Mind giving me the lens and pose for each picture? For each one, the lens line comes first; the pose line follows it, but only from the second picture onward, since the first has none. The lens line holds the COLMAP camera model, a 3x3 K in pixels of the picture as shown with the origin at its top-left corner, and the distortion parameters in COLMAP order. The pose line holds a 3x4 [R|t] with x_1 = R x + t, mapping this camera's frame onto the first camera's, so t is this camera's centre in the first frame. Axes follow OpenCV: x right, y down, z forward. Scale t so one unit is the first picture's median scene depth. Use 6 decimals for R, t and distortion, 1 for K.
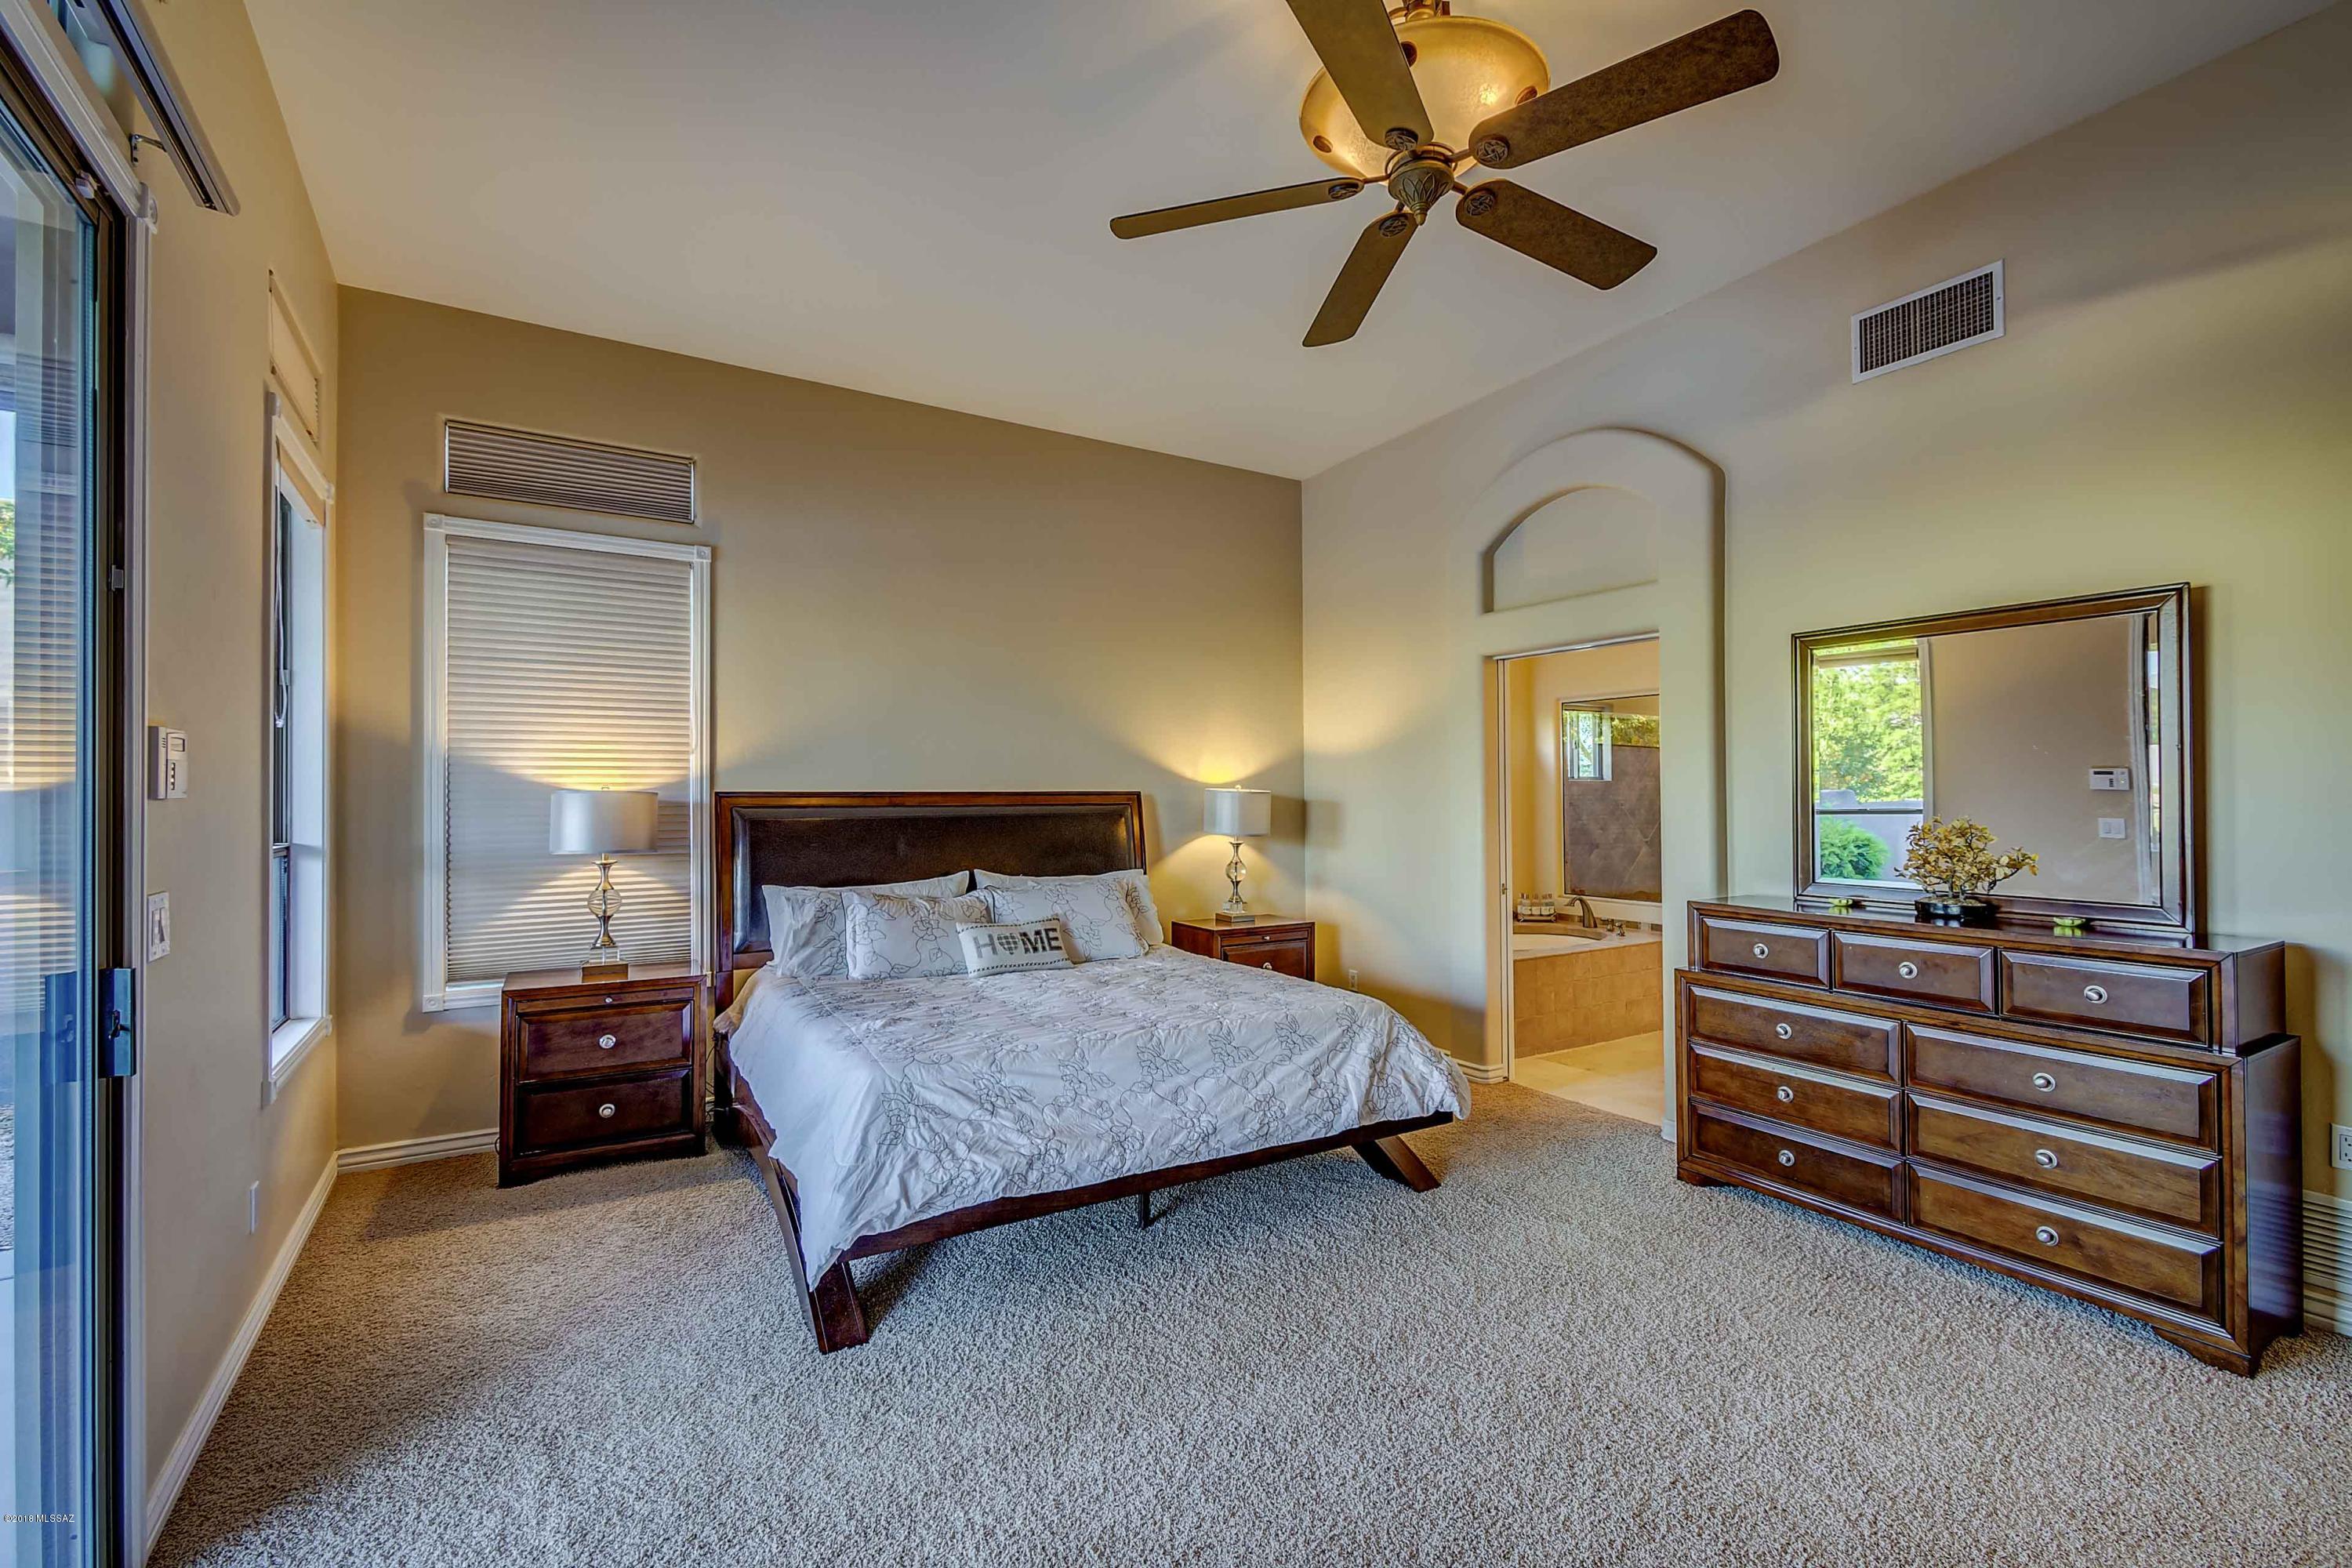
lens RADIAL K [[1047.8, 0, 1165.8], [0, 1047.8, 783.9], [0, 0, 1]] dist [0.004678, -0.002302]
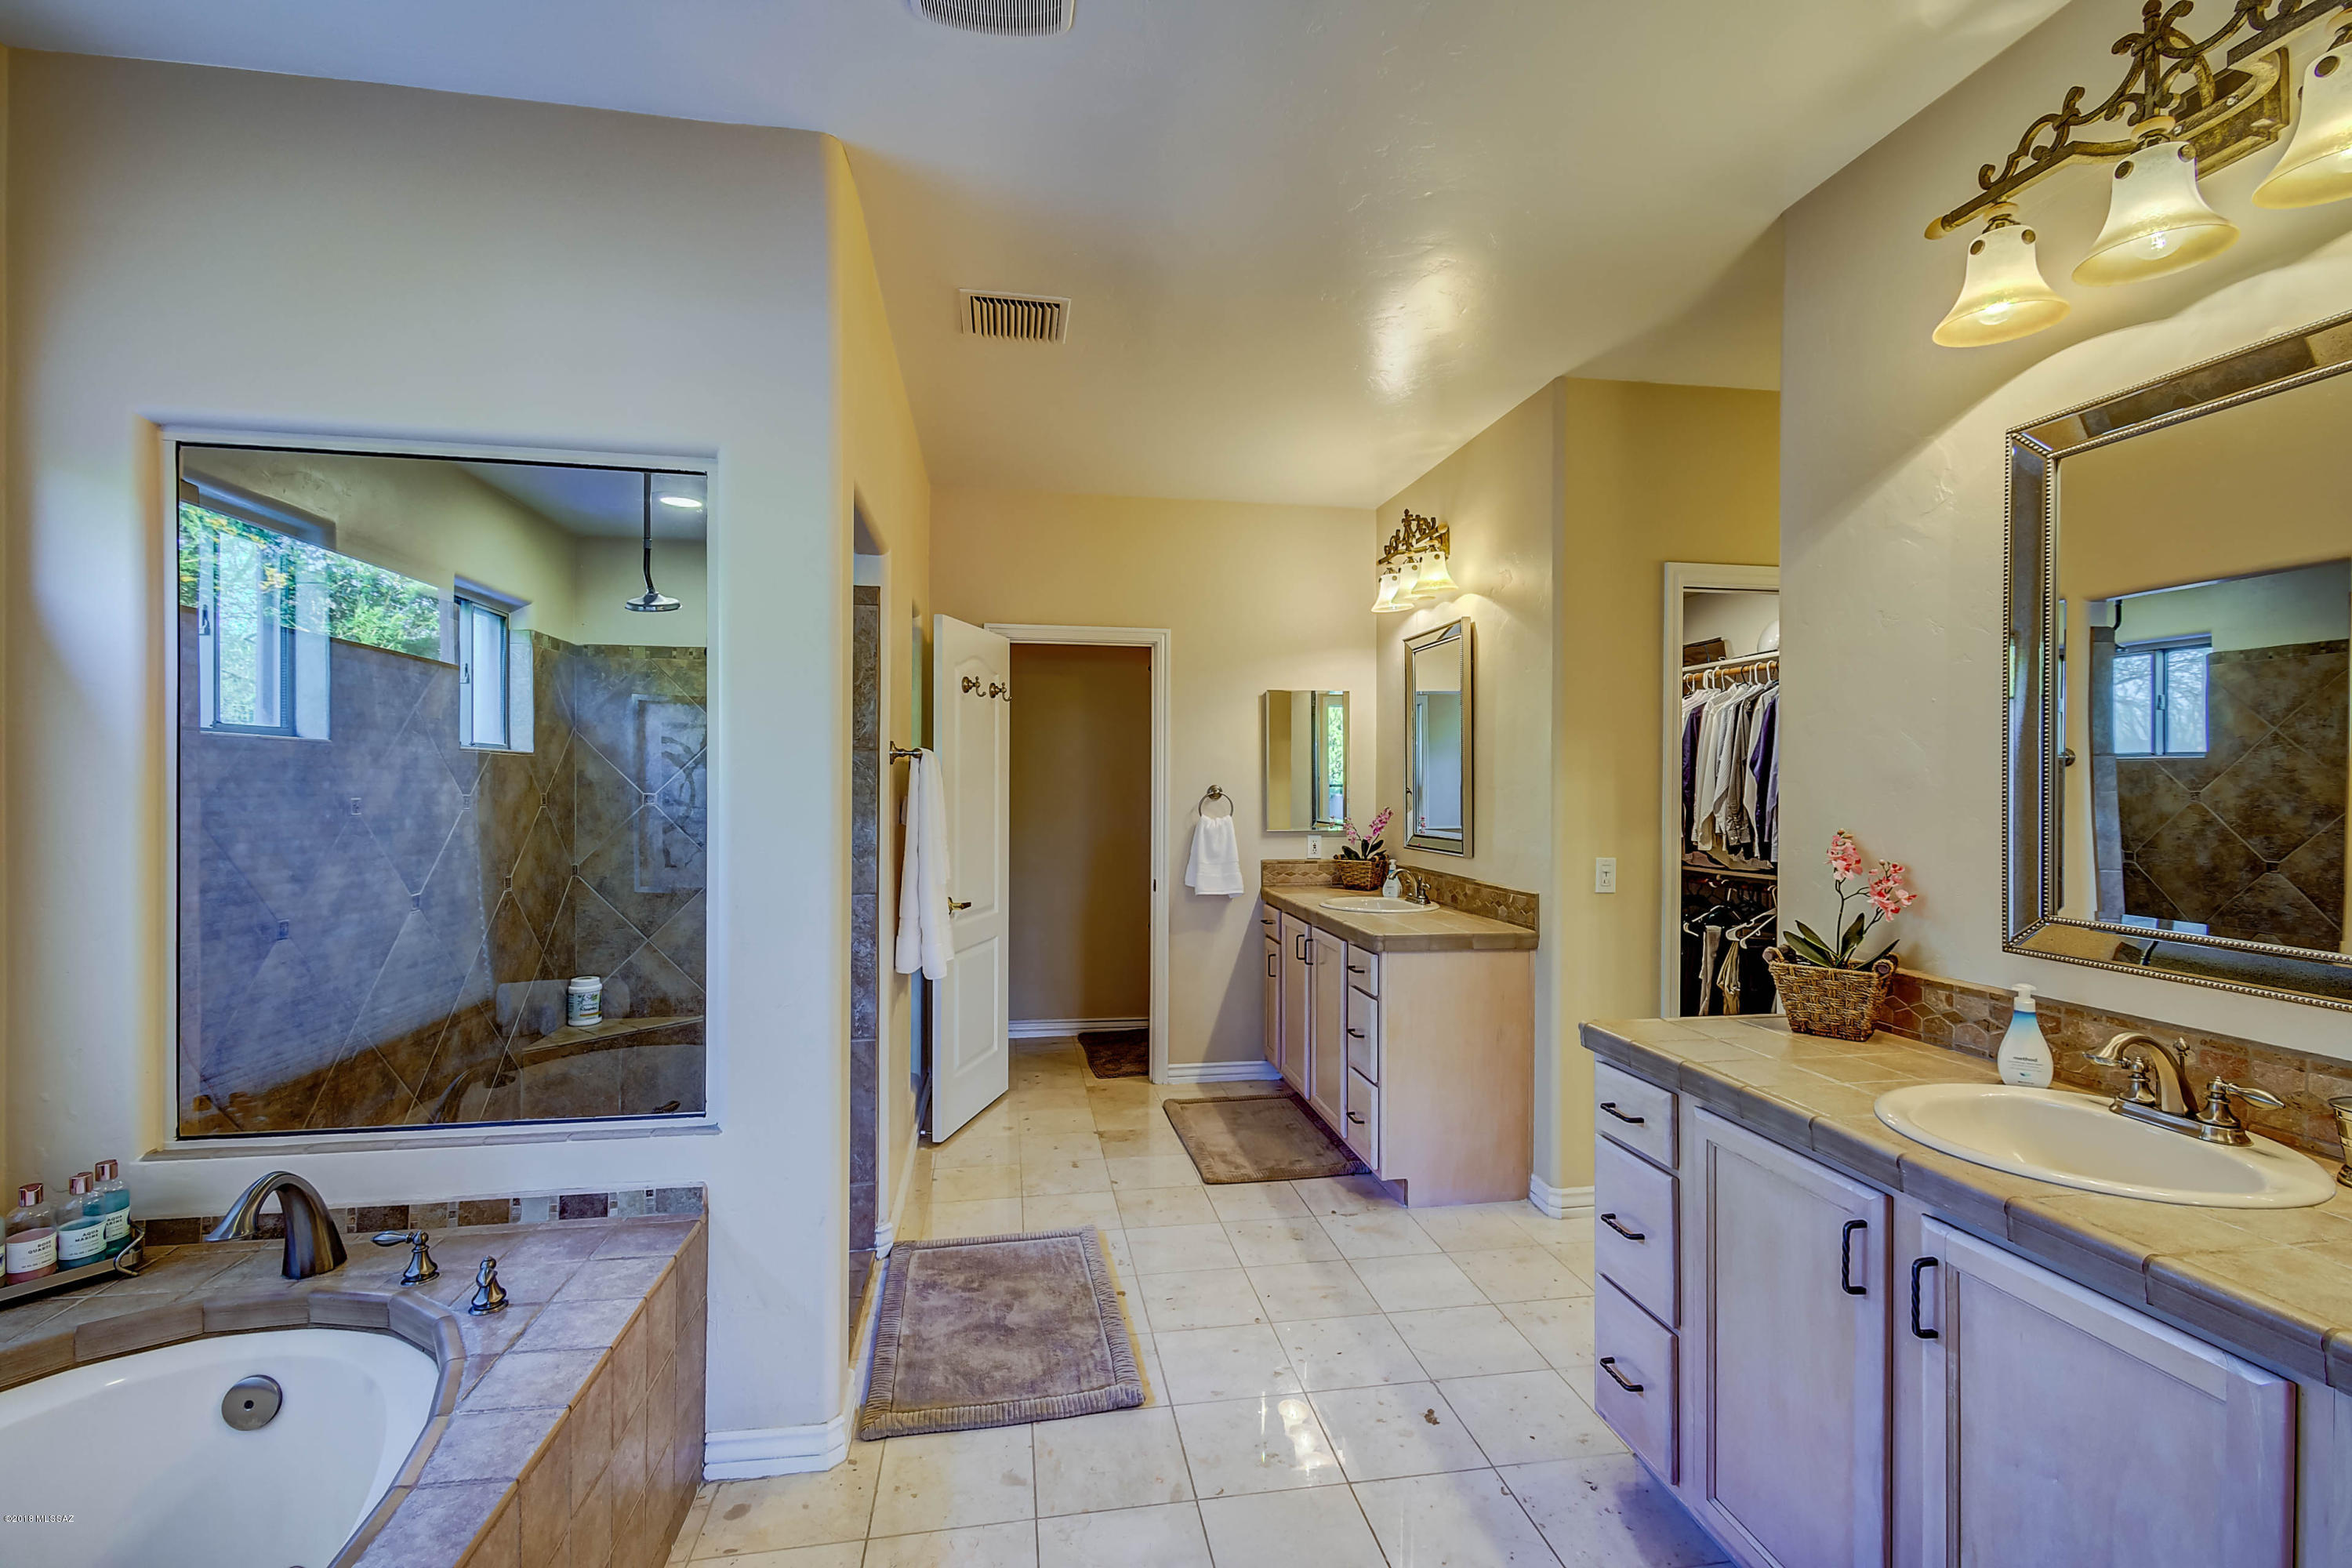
lens RADIAL K [[1047.8, 0, 1186.9], [0, 1047.8, 784.0], [0, 0, 1]] dist [0.004678, -0.002302]
pose [[0.380185, -0.006144, 0.924890, 0.211490], [-0.005832, 0.999942, 0.009040, 0.007177], [-0.924892, -0.008831, 0.380128, 0.606045]]
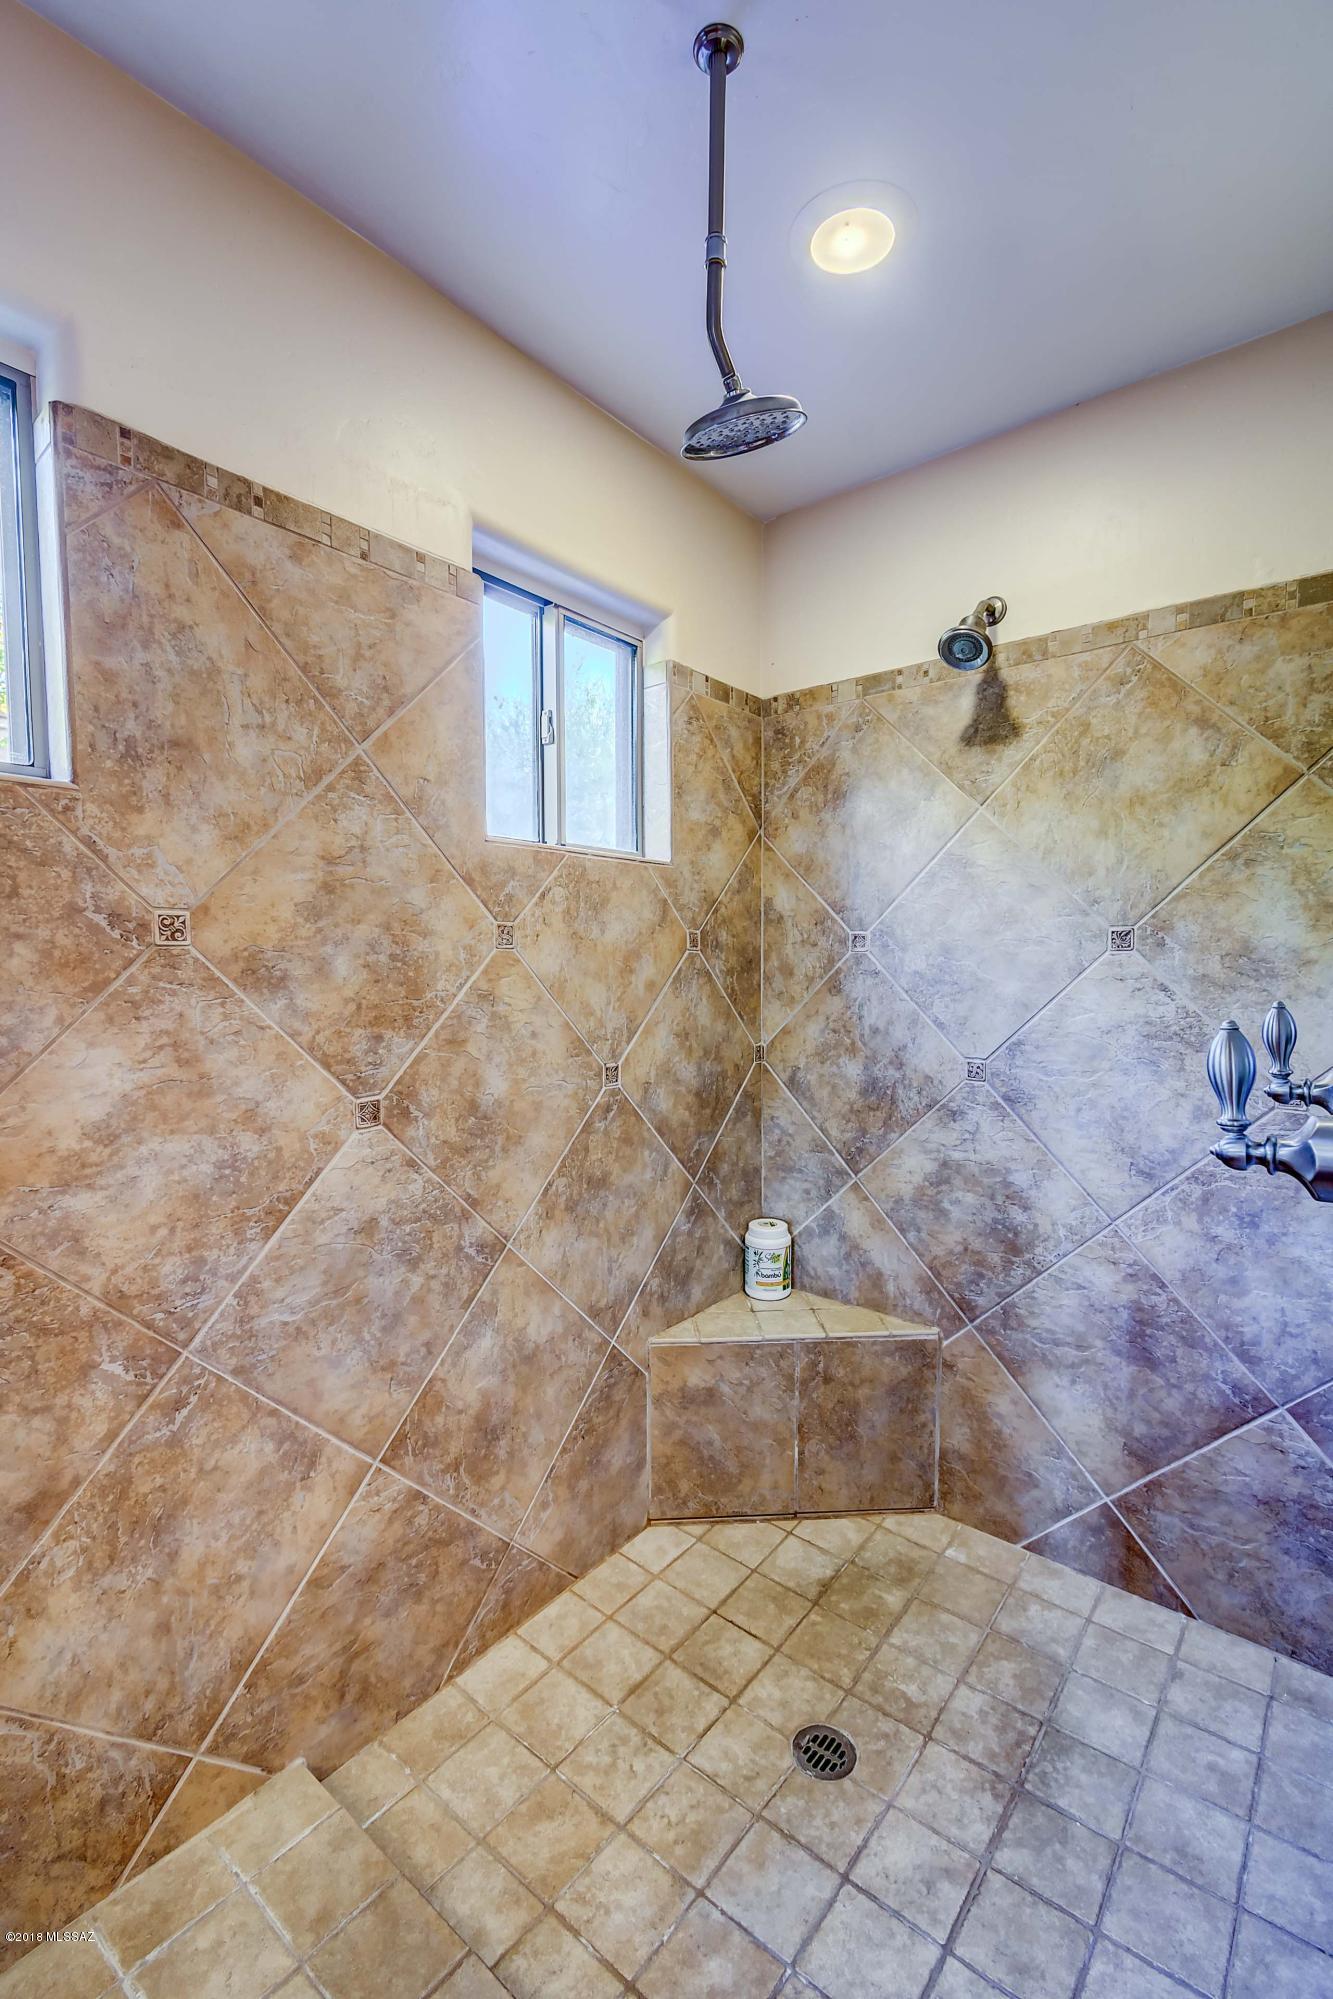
lens RADIAL K [[890.6, 0, 669.5], [0, 890.6, 1007.3], [0, 0, 1]] dist [0.004678, -0.002302]
pose [[0.944381, -0.025809, 0.327838, 0.475765], [0.005486, 0.998013, 0.062764, 0.024941], [-0.328806, -0.057474, 0.942647, 0.842811]]
